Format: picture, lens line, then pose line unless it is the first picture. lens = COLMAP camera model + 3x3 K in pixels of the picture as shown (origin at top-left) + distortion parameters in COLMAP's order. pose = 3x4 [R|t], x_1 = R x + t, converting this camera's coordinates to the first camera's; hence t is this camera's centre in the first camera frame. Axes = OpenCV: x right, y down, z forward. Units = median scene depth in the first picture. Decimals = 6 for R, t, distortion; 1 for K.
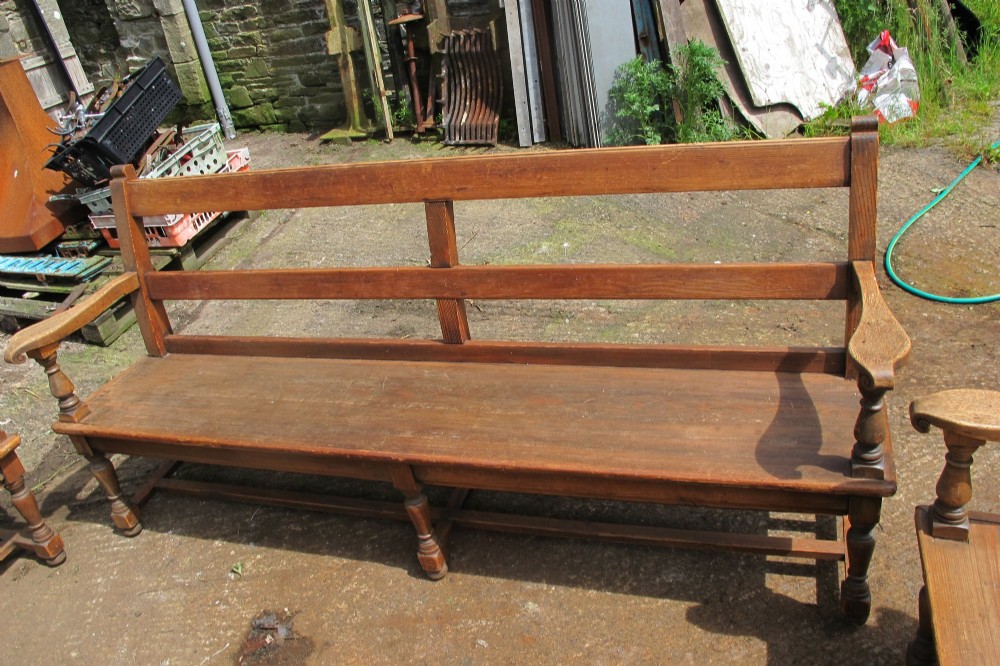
lens RADIAL K [[836.7, 0, 501.1], [0, 836.7, 329.8], [0, 0, 1]] dist [-0.146477, 0.109407]
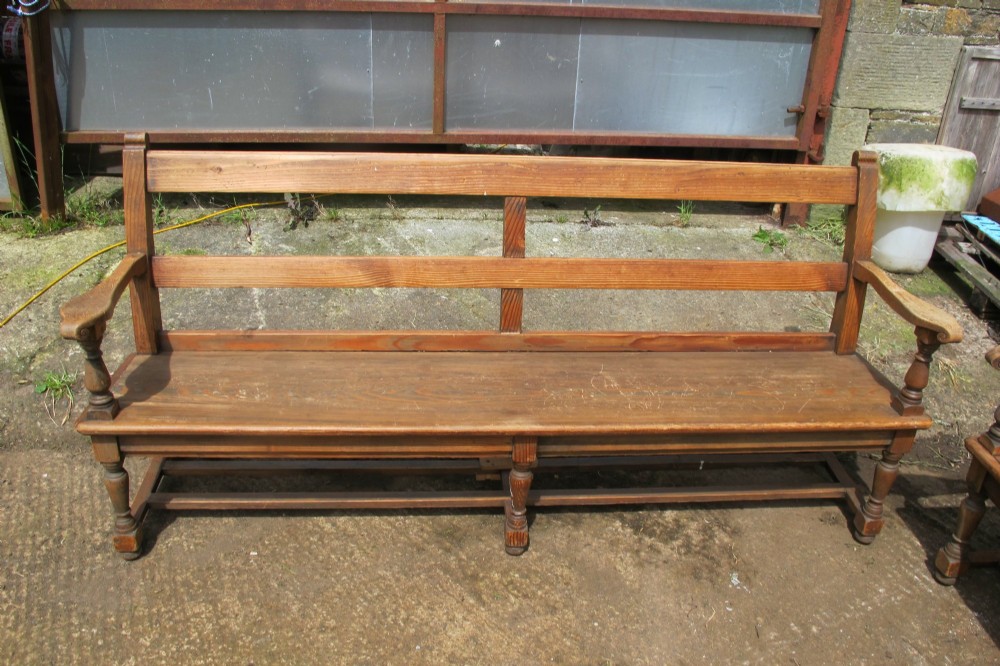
lens RADIAL K [[836.7, 0, 498.8], [0, 836.7, 332.2], [0, 0, 1]] dist [-0.146477, 0.109407]
pose [[0.352202, 0.576430, -0.737348, -0.085031], [-0.541557, 0.768060, 0.341759, 0.002549], [0.763328, 0.278947, 0.582682, 0.024532]]
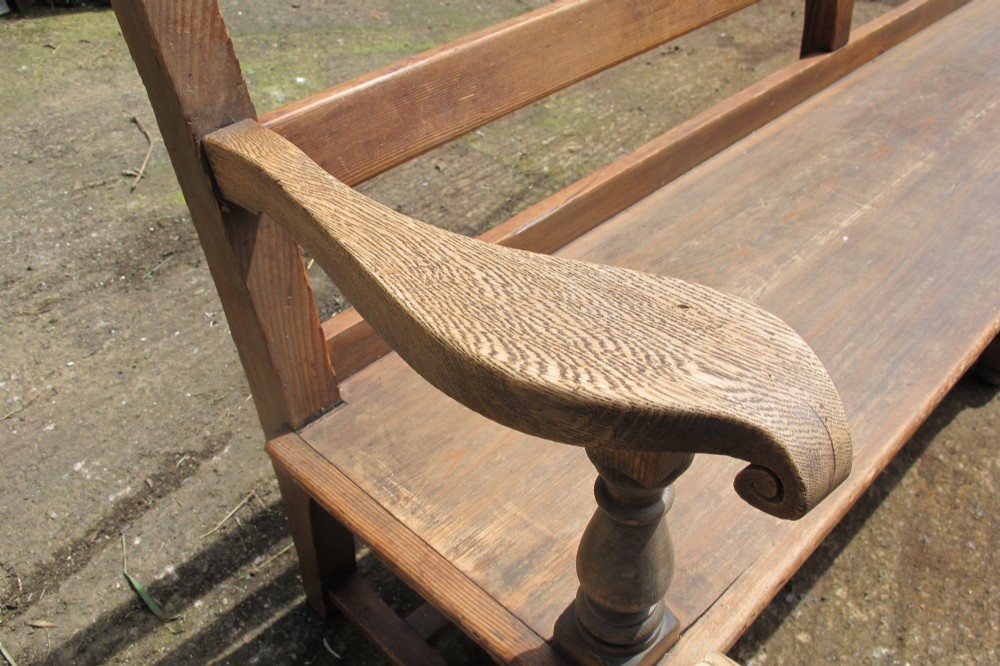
lens RADIAL K [[836.7, 0, 500.6], [0, 836.7, 339.6], [0, 0, 1]] dist [-0.146477, 0.109407]
pose [[0.487547, -0.451523, 0.747278, -0.401318], [0.404087, 0.875403, 0.265300, -0.029885], [-0.773958, 0.172619, 0.609254, 0.505844]]
